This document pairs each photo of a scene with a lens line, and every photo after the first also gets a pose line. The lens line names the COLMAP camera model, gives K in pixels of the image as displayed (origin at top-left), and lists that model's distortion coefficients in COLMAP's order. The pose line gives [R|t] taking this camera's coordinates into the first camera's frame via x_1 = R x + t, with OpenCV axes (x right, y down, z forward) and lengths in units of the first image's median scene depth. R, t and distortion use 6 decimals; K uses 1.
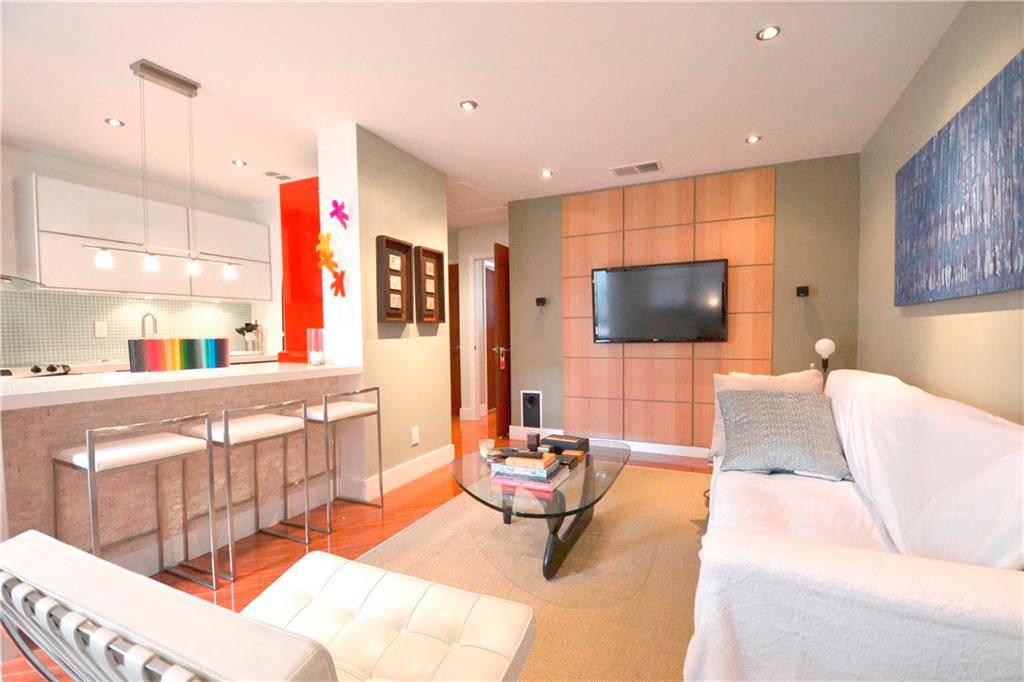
lens RADIAL K [[454.2, 0, 521.8], [0, 454.2, 356.0], [0, 0, 1]] dist [0.020680, -0.025653]
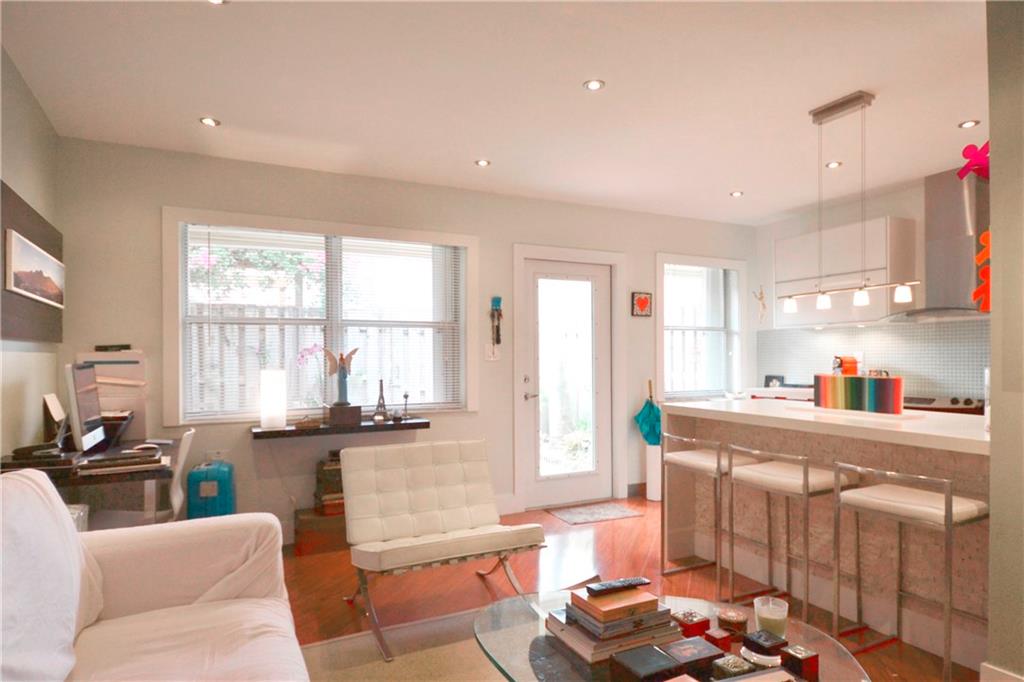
lens RADIAL K [[609.4, 0, 524.3], [0, 609.4, 357.7], [0, 0, 1]] dist [0.025869, -0.027313]
pose [[-0.613315, 0.013993, -0.789714, 0.561826], [-0.028271, 0.998813, 0.039654, -0.091978], [0.789332, 0.046647, -0.612192, 1.076835]]
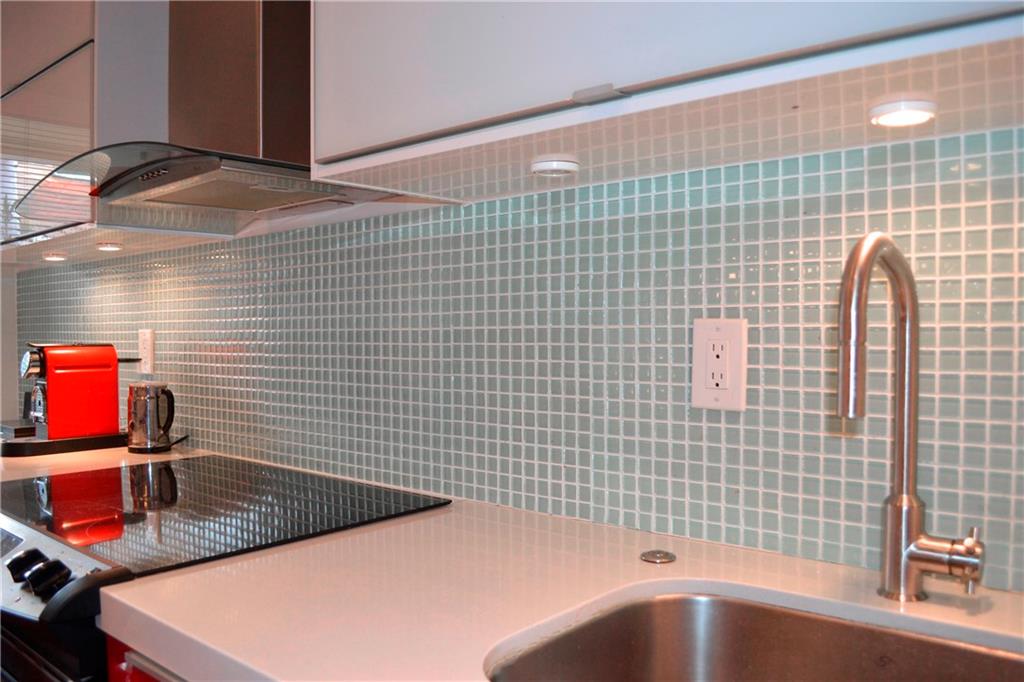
lens RADIAL K [[824.5, 0, 512.0], [0, 824.5, 345.4], [0, 0, 1]] dist [-0.074465, 0.002209]
pose [[-0.287299, 0.032514, -0.957289, -0.796320], [-0.040634, 0.998110, 0.046096, -0.100267], [0.956979, 0.052142, -0.285435, 1.320053]]
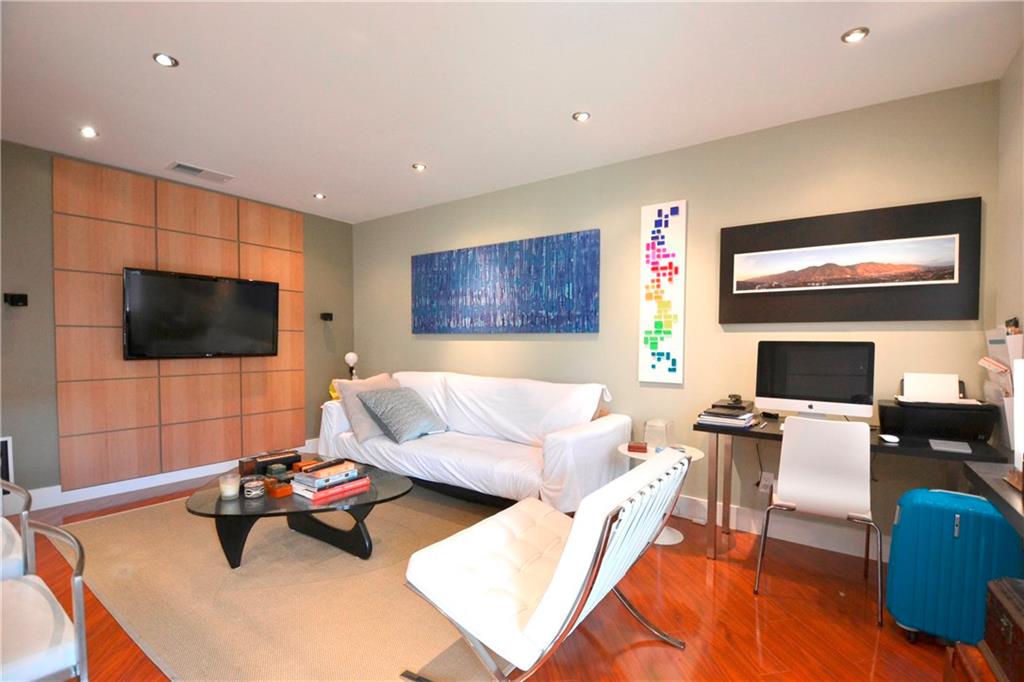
lens RADIAL K [[454.2, 0, 521.8], [0, 454.2, 356.0], [0, 0, 1]] dist [0.020680, -0.025653]
pose [[0.181244, -0.020190, 0.983231, -0.745357], [0.041177, 0.999068, 0.012924, -0.026896], [-0.982576, 0.038144, 0.181907, 0.266161]]
